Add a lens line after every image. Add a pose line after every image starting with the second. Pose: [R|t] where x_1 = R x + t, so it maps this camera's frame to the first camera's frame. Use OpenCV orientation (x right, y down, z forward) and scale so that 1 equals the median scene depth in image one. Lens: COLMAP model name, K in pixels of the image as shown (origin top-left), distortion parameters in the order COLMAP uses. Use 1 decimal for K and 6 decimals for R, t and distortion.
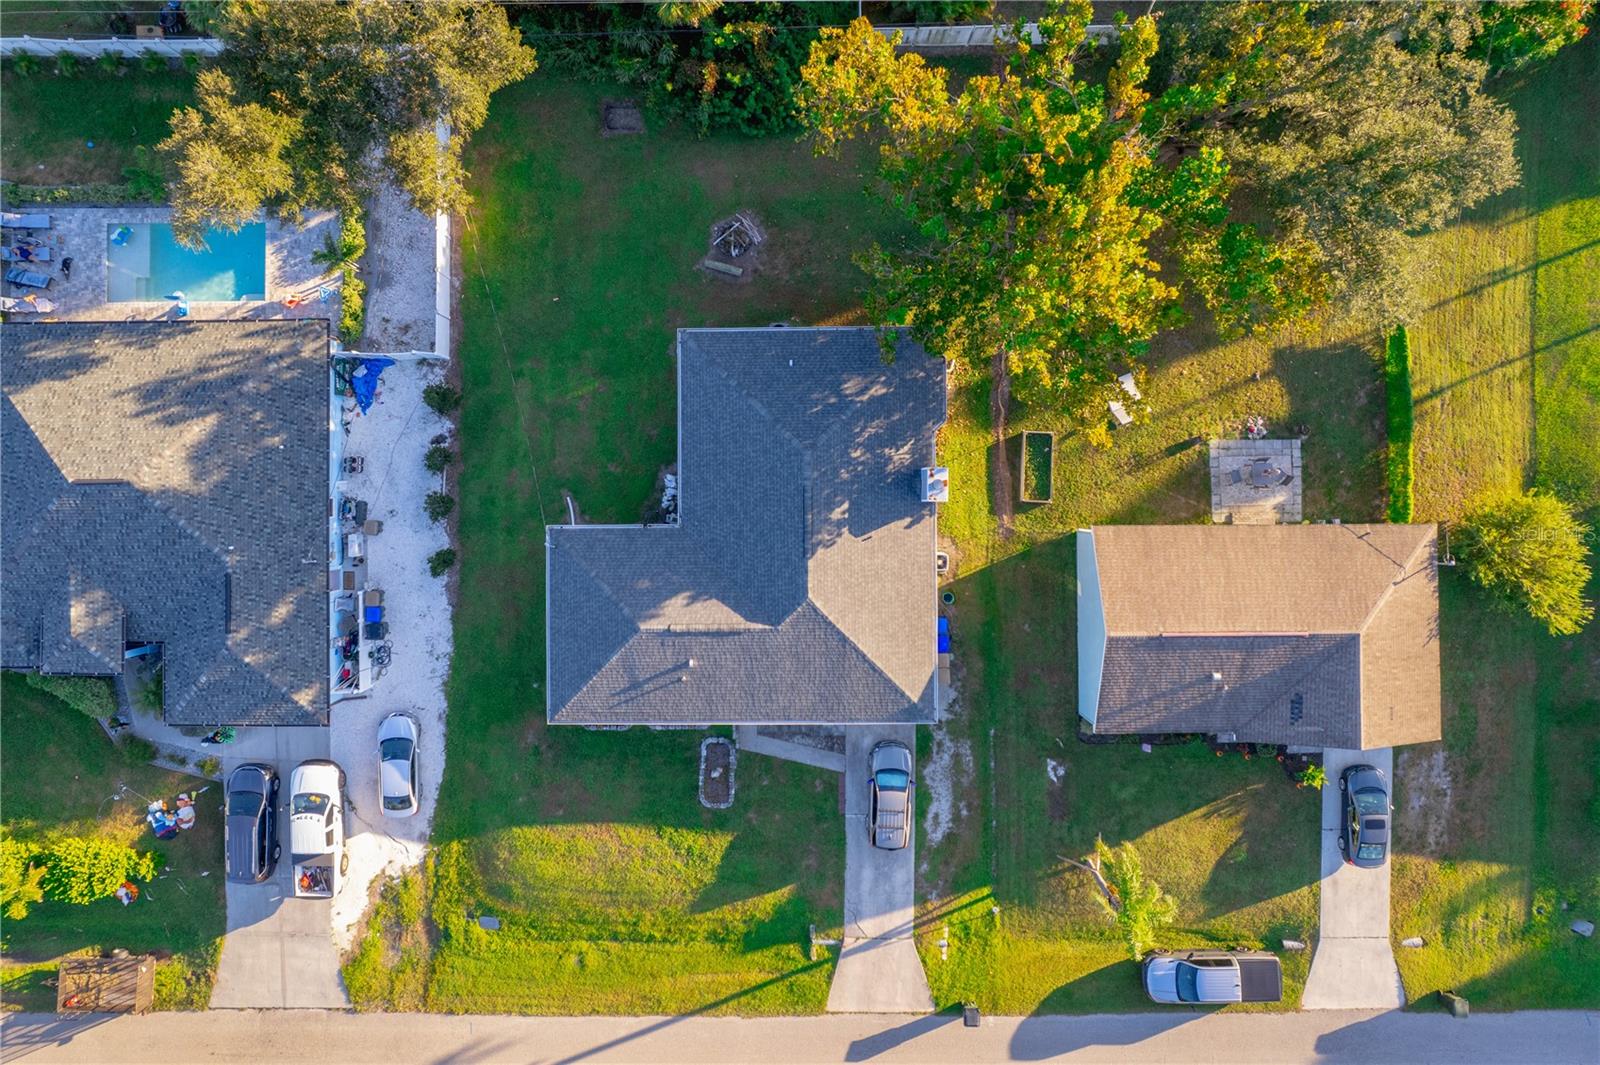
lens RADIAL K [[1015.3, 0, 763.8], [0, 1015.3, 532.2], [0, 0, 1]] dist [-0.032429, 0.000639]
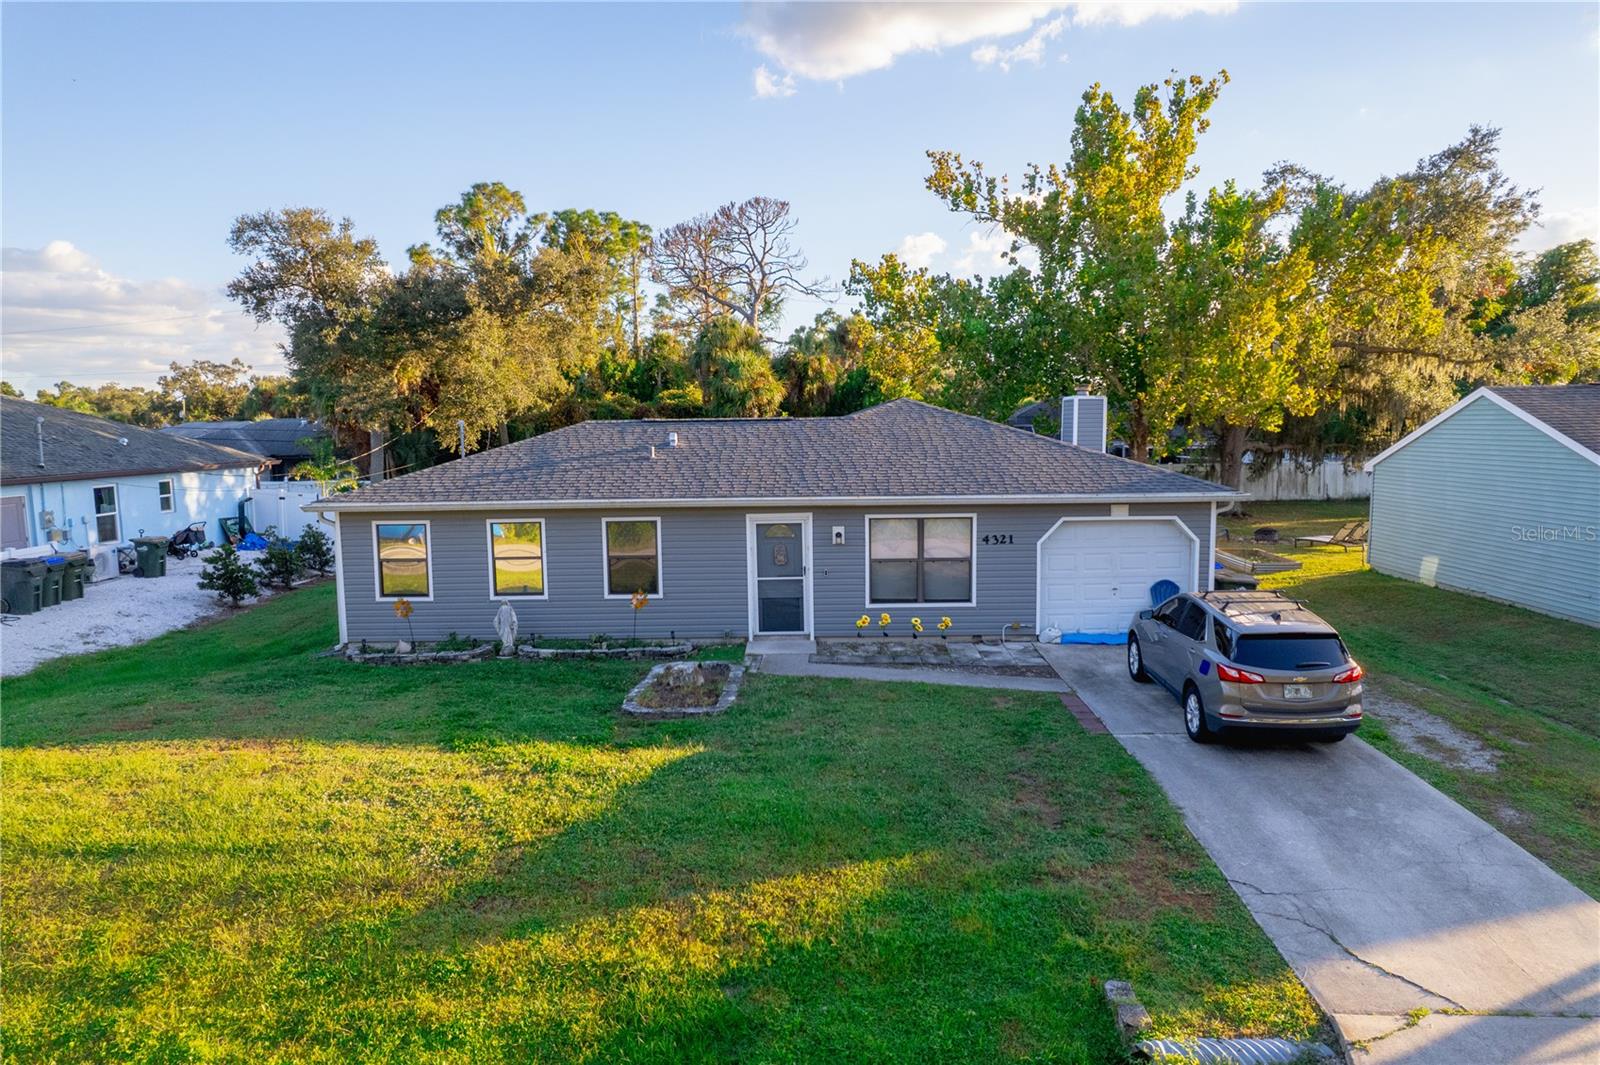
lens RADIAL K [[1013.3, 0, 802.3], [0, 1013.3, 551.0], [0, 0, 1]] dist [-0.062728, 0.065092]
pose [[0.999952, 0.005535, -0.008069, -0.006110], [-0.008753, 0.137382, -0.990479, 0.556222], [-0.004374, 0.990503, 0.137424, 0.905648]]
